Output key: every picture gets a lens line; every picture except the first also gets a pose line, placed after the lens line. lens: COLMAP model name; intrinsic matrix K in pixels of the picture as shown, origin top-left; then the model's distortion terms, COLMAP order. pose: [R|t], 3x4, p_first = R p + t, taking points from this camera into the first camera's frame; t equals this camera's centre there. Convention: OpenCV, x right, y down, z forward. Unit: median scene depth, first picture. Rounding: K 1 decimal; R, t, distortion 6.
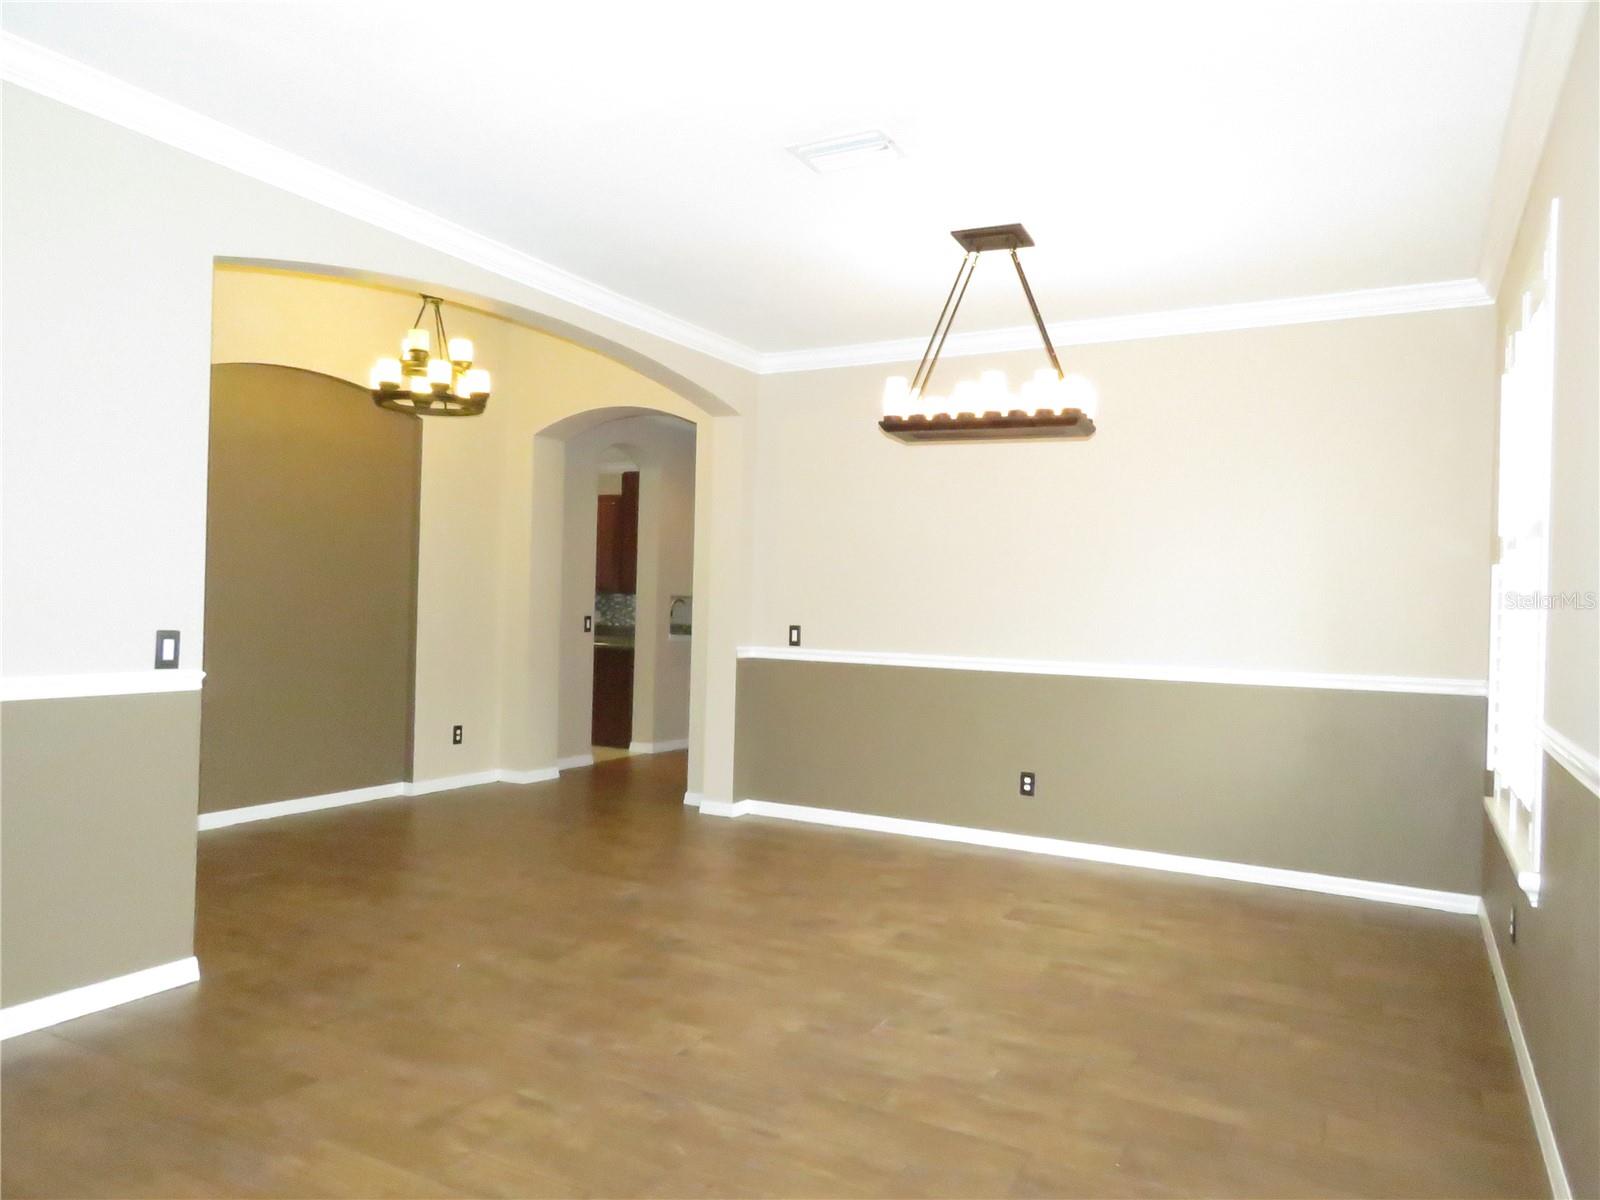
lens RADIAL K [[1095.6, 0, 800.0], [0, 1095.6, 600.0], [0, 0, 1]] dist [0.001326, -0.000570]
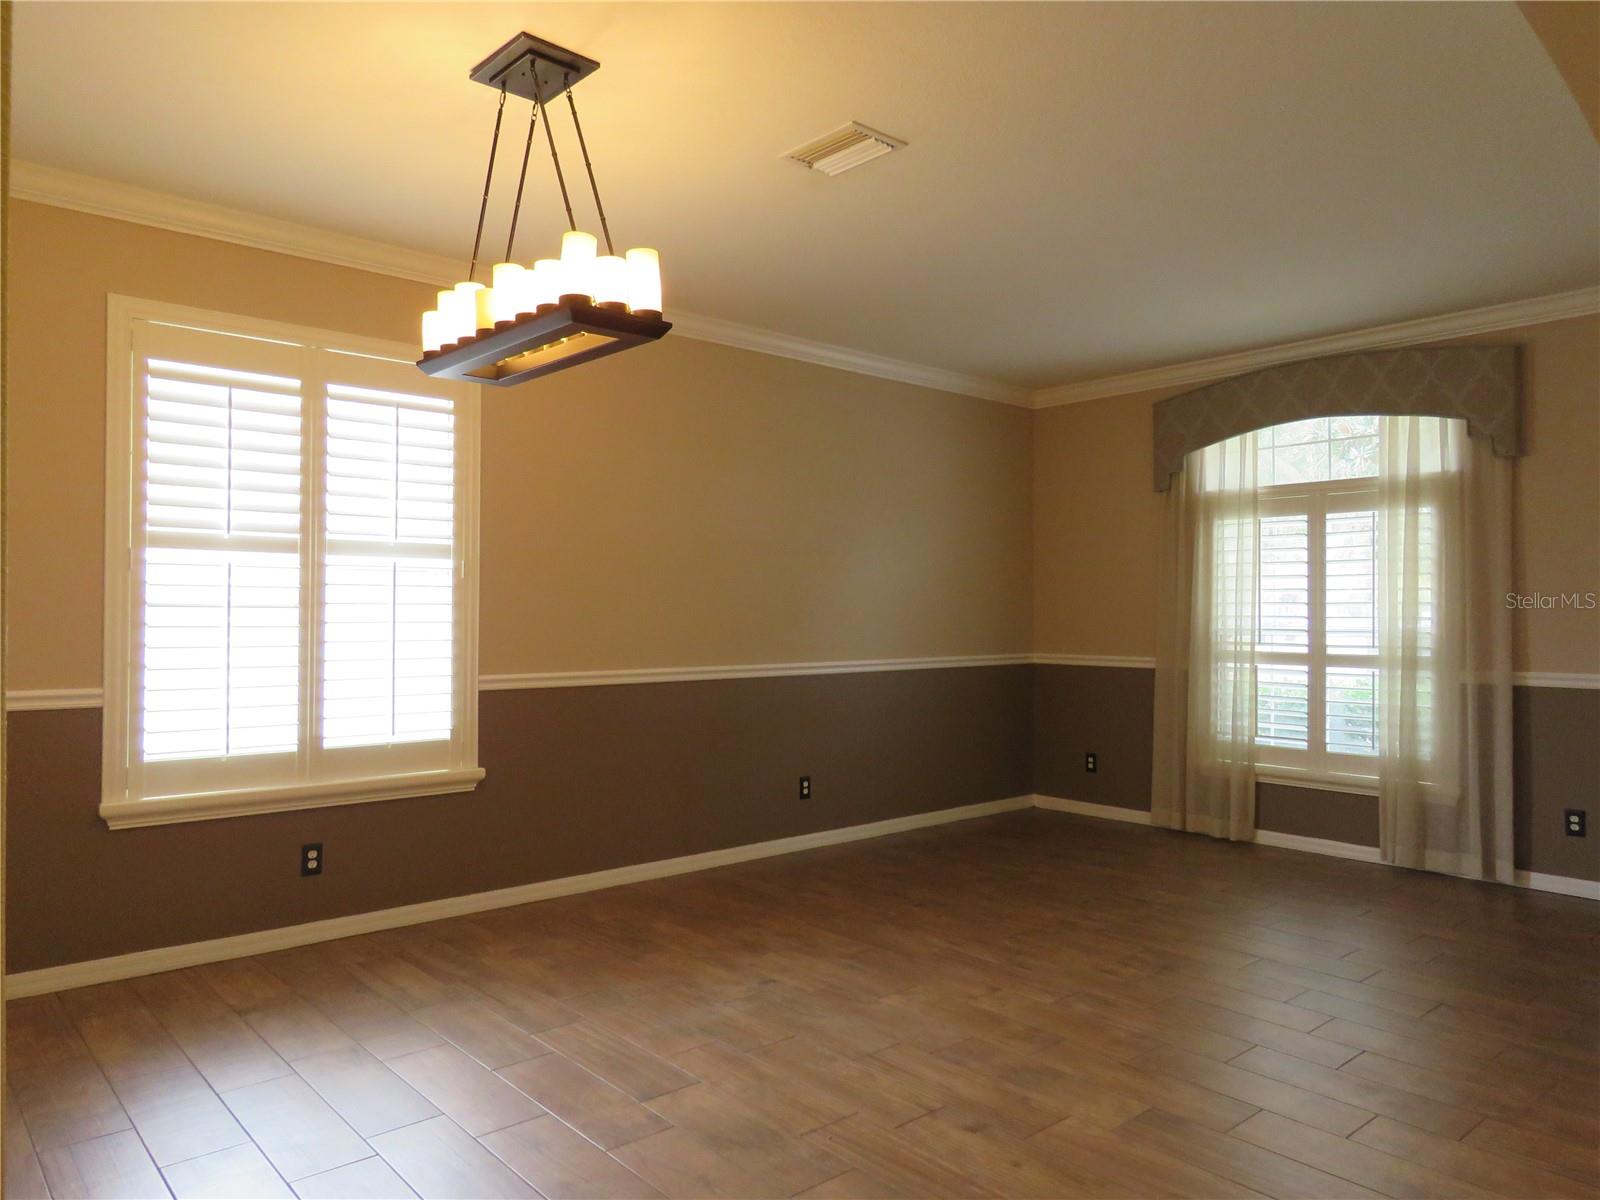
lens RADIAL K [[1095.6, 0, 800.0], [0, 1095.6, 600.0], [0, 0, 1]] dist [0.001326, -0.000570]
pose [[-0.937183, -0.034597, 0.347119, -0.301222], [-0.036410, 0.999336, 0.001300, -0.014885], [-0.346933, -0.011421, -0.937820, 2.154612]]
